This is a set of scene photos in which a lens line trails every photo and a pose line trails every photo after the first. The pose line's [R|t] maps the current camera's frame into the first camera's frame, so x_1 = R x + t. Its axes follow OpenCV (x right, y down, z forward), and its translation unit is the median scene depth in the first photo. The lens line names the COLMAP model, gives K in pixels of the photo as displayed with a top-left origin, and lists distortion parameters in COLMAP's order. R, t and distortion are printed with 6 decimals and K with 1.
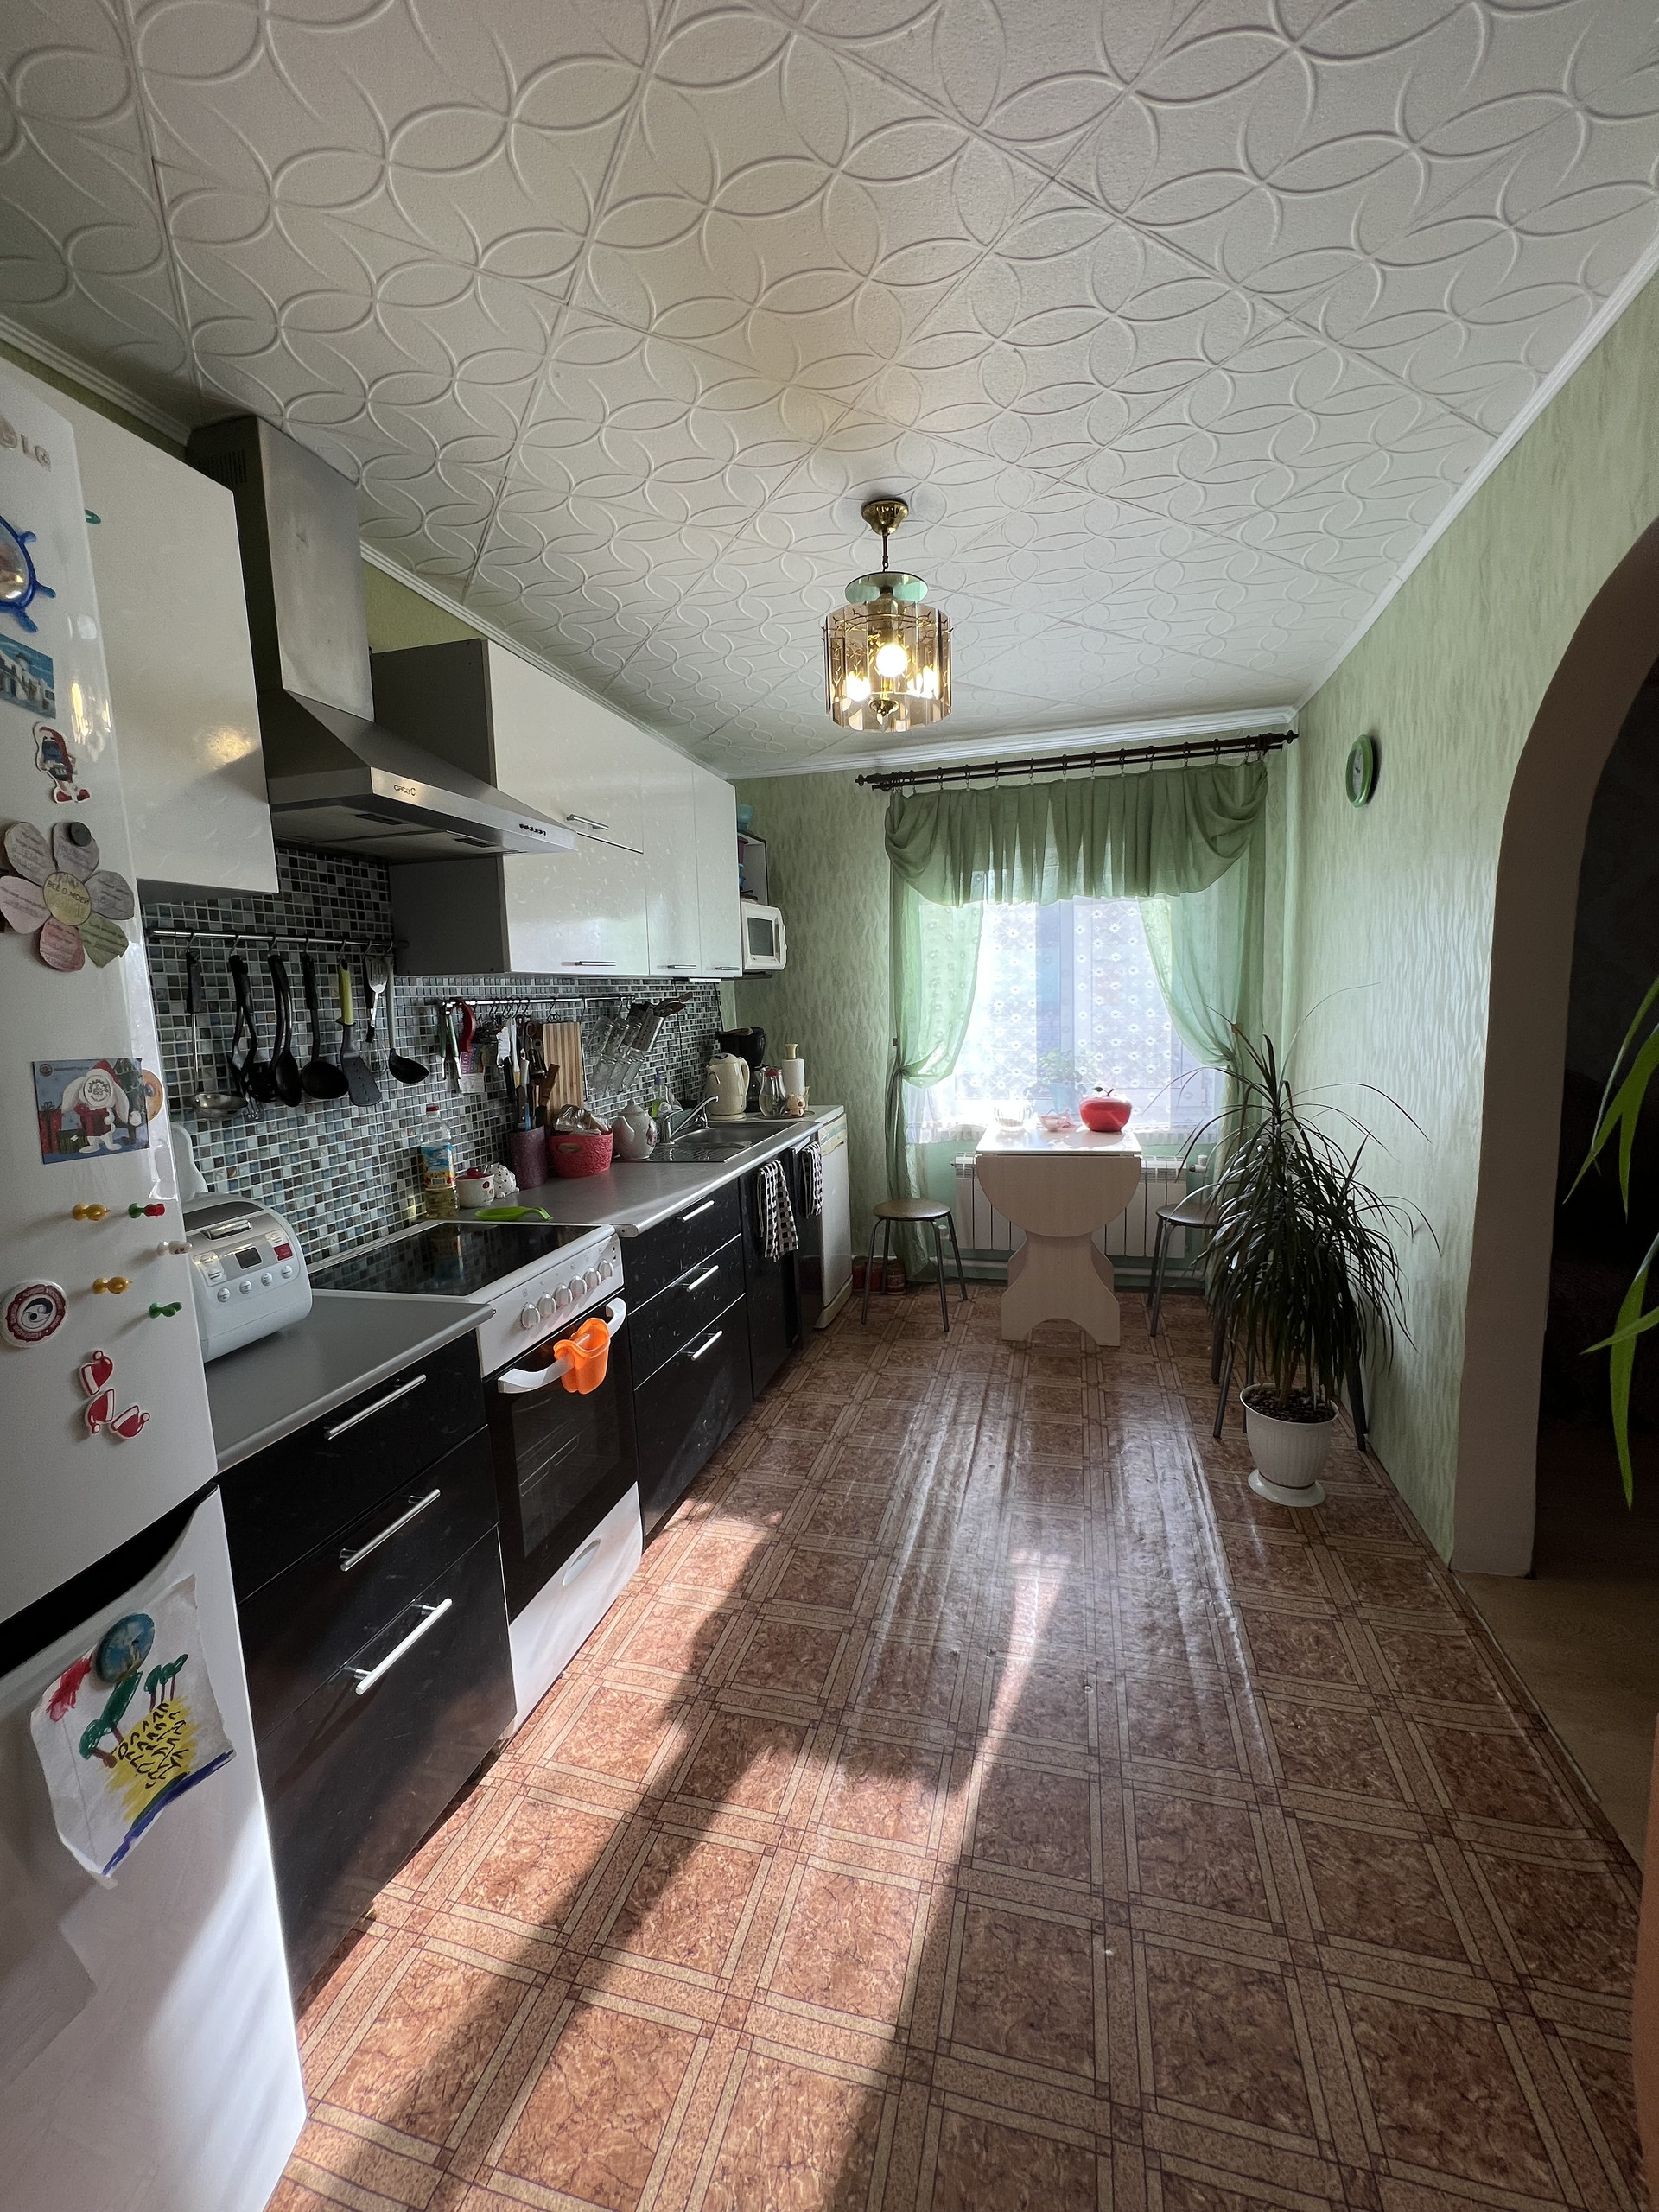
lens RADIAL K [[881.0, 0, 835.2], [0, 881.0, 1108.0], [0, 0, 1]] dist [-0.006519, 0.000765]
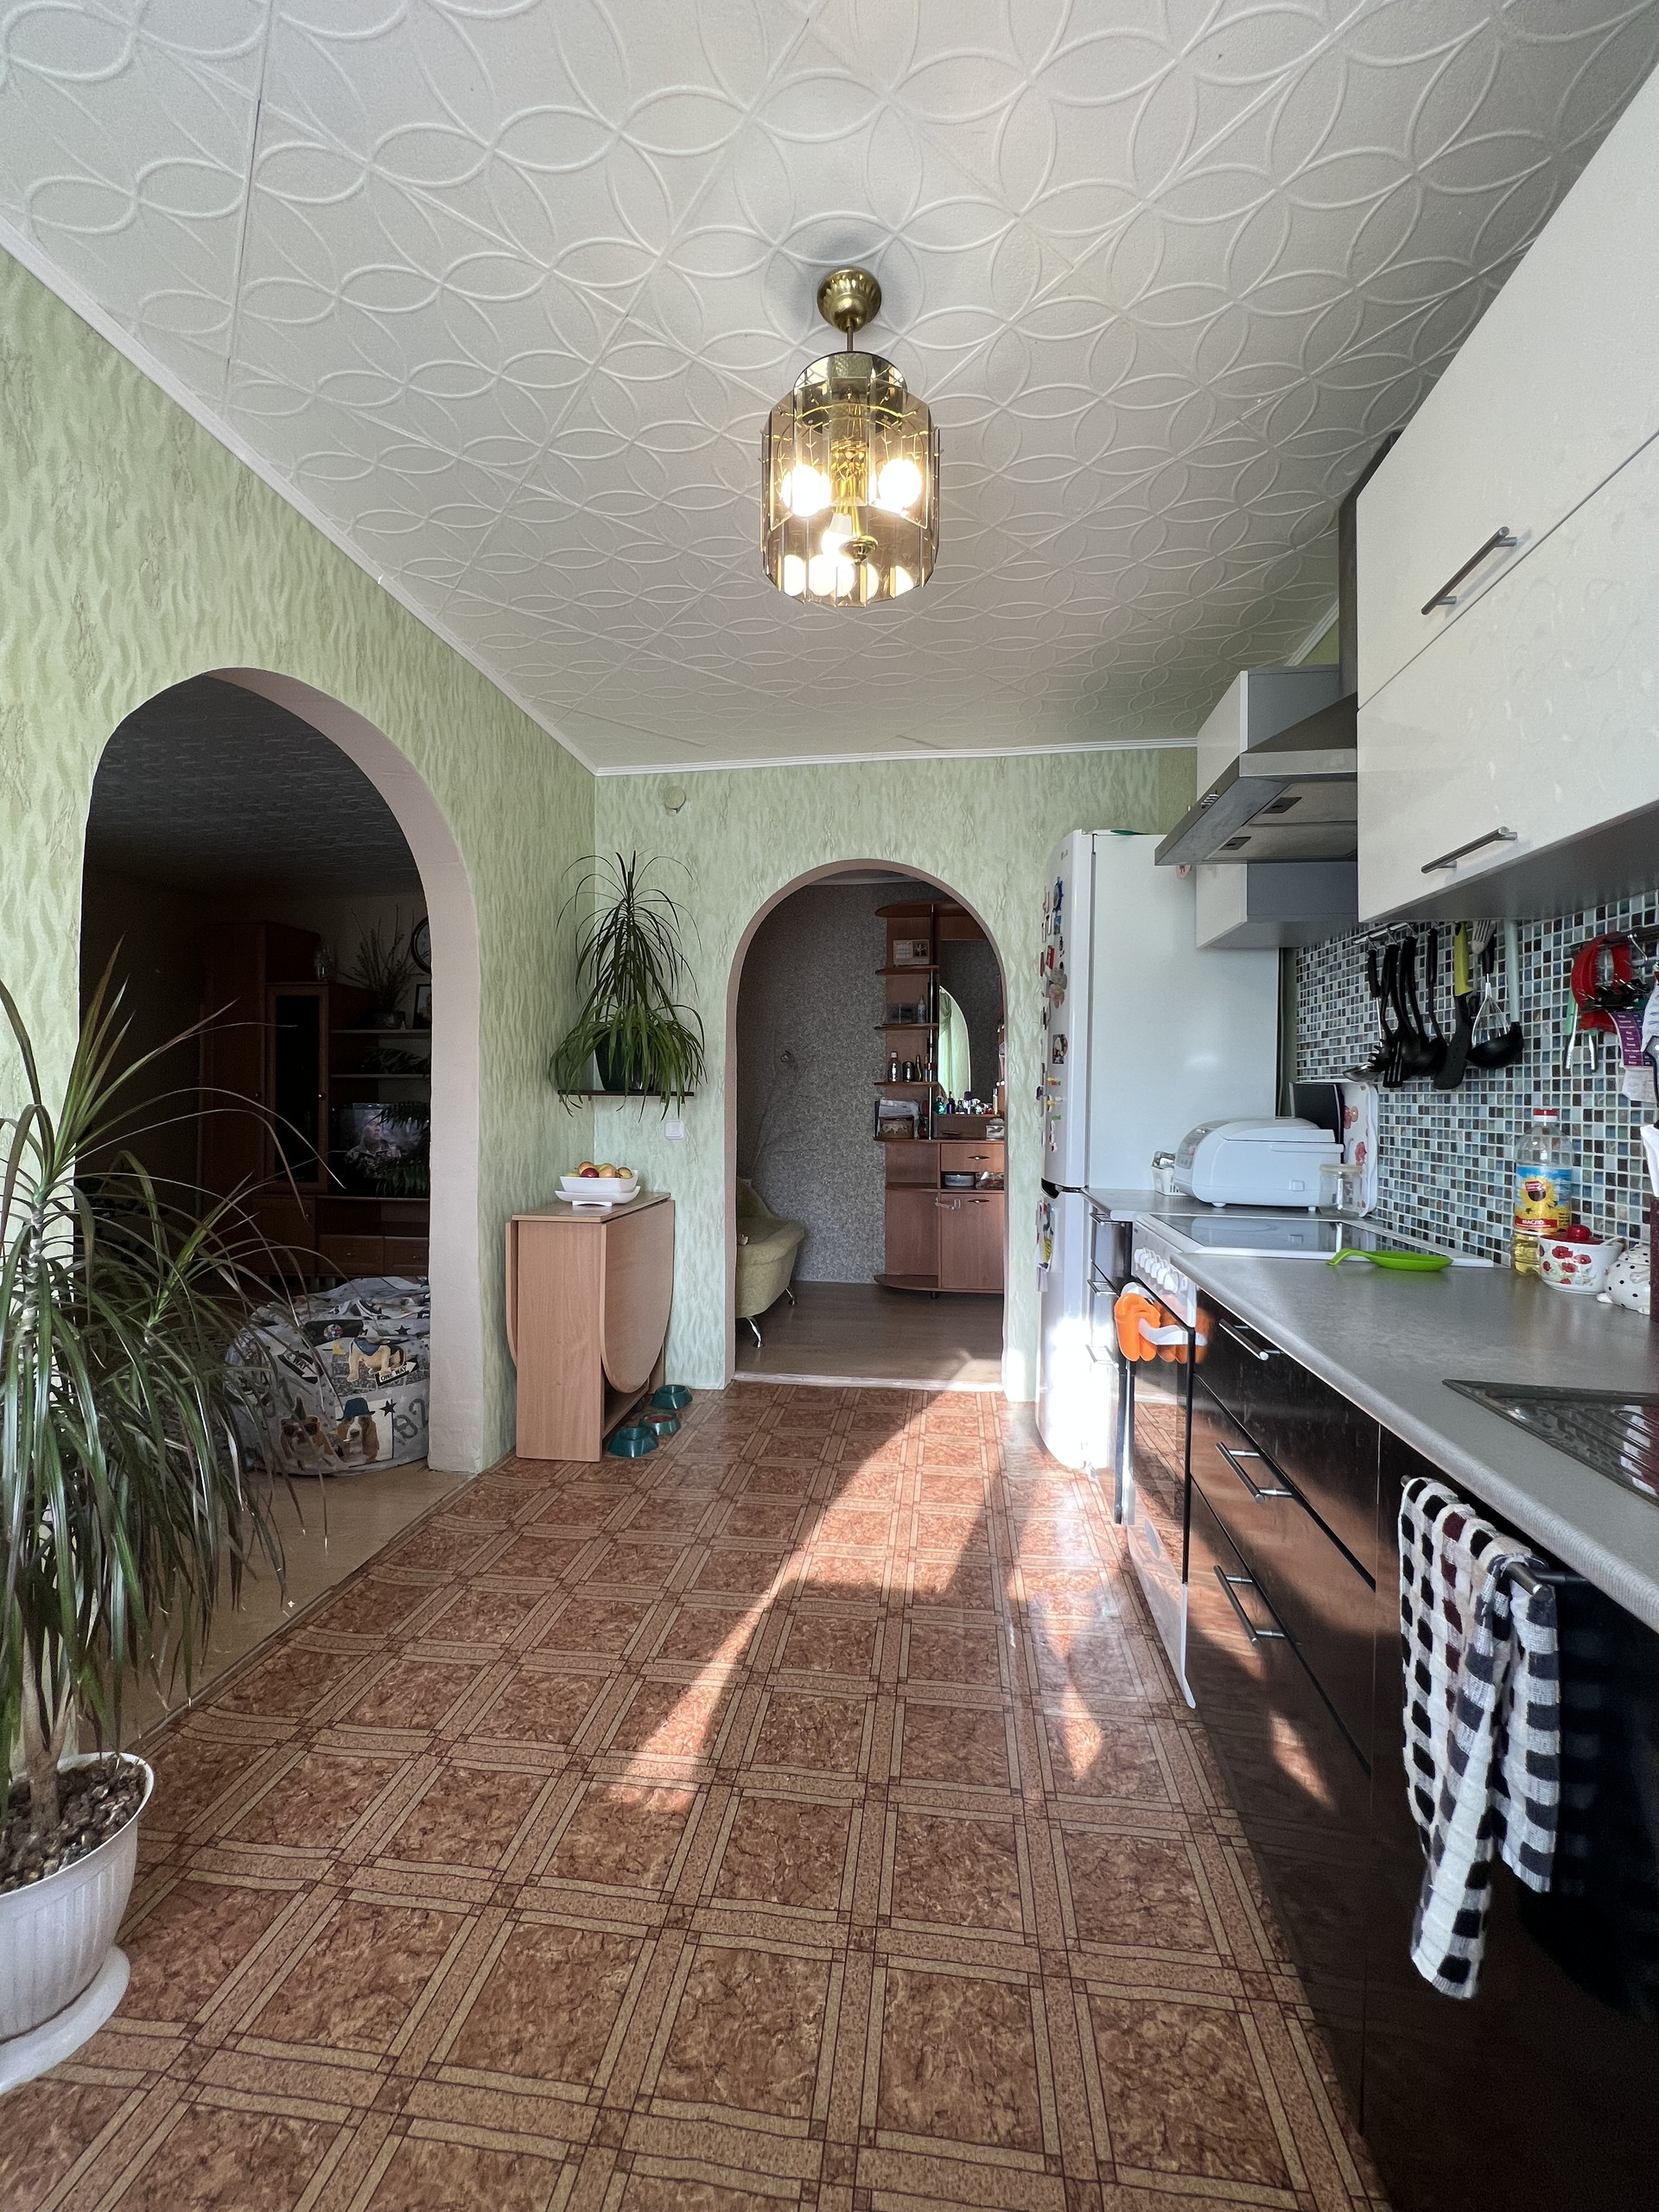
lens RADIAL K [[881.0, 0, 835.4], [0, 881.0, 1099.0], [0, 0, 1]] dist [-0.006519, 0.000765]
pose [[-0.990669, 0.027616, -0.133464, 0.215970], [0.009816, 0.991171, 0.132229, -0.134462], [0.135938, 0.129685, -0.982193, 2.087954]]
